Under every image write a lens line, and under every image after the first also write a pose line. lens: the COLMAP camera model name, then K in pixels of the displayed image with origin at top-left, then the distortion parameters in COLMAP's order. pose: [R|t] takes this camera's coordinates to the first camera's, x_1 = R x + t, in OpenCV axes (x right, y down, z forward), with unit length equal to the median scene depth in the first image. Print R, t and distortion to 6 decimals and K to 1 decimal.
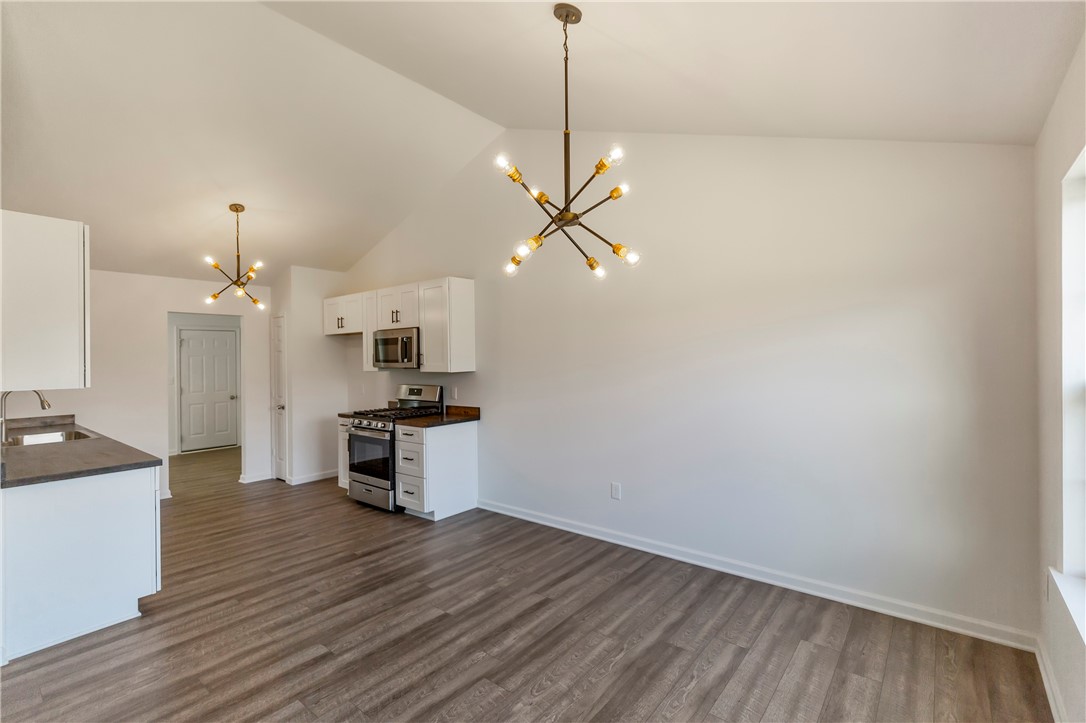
lens RADIAL K [[488.6, 0, 544.8], [0, 488.6, 356.9], [0, 0, 1]] dist [0.017683, 0.000067]
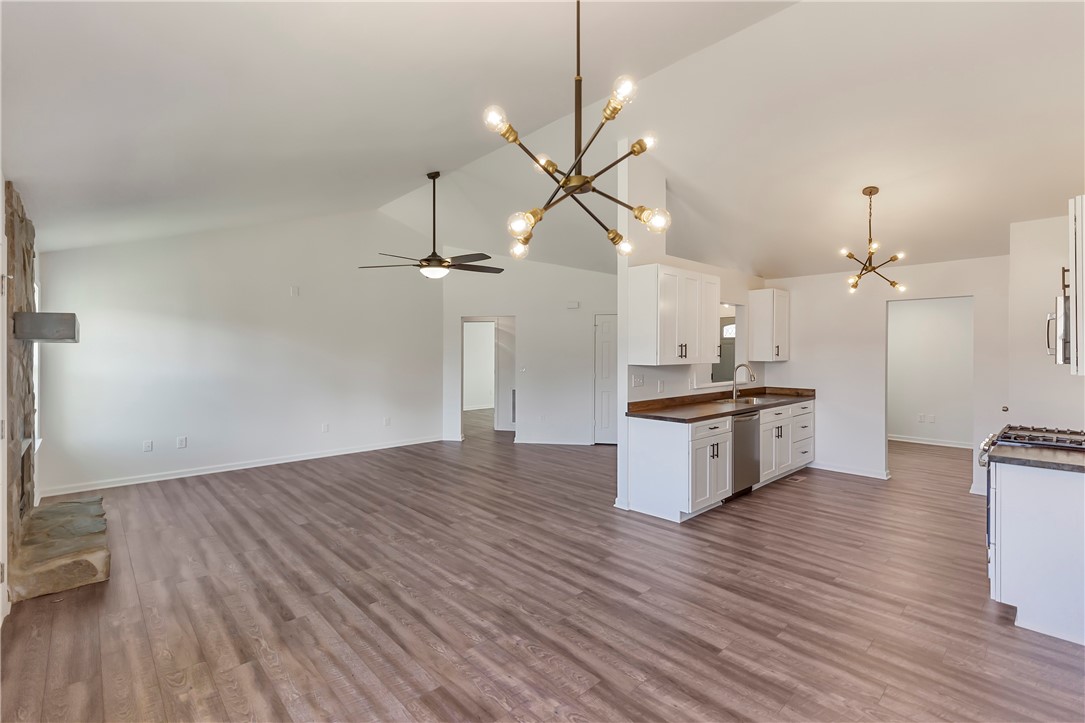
lens RADIAL K [[479.9, 0, 544.1], [0, 479.9, 352.8], [0, 0, 1]] dist [0.001964, 0.000204]
pose [[-0.118762, 0.015219, -0.992806, 0.417635], [0.002083, 0.999884, 0.015078, -0.001660], [0.992921, -0.000278, -0.118780, 0.513355]]
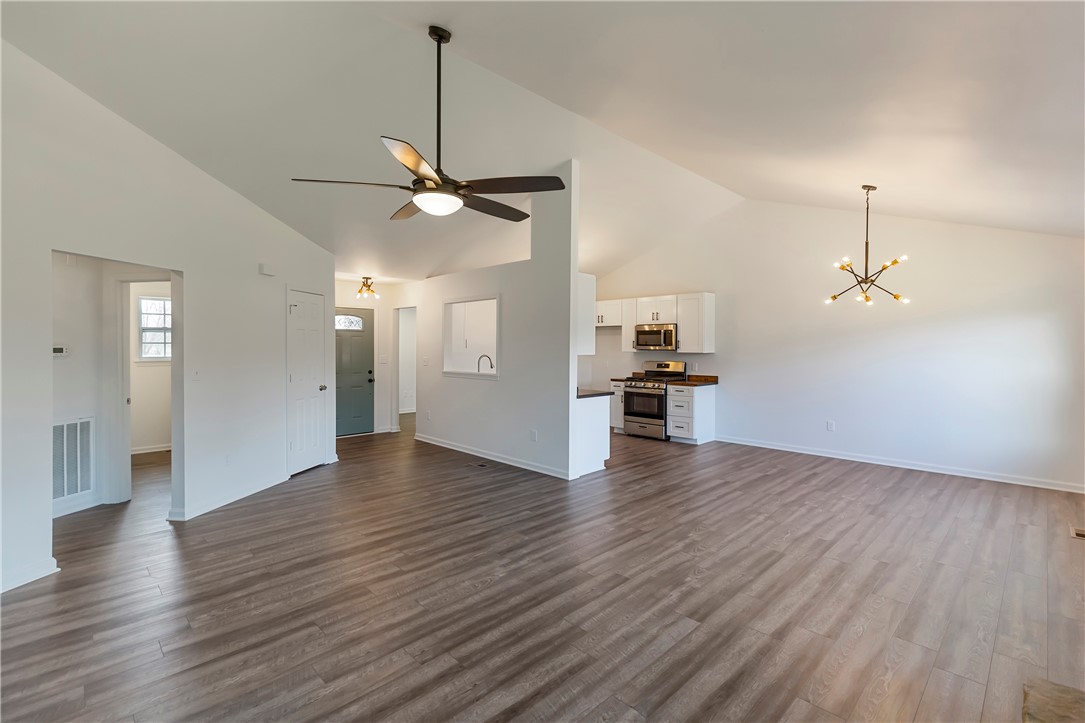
lens RADIAL K [[488.4, 0, 546.2], [0, 488.4, 347.5], [0, 0, 1]] dist [0.014358, -0.000016]
pose [[0.994167, 0.019081, -0.106152, -0.563010], [-0.018402, 0.999803, 0.007377, 0.012201], [0.106272, -0.005381, 0.994323, -0.662351]]
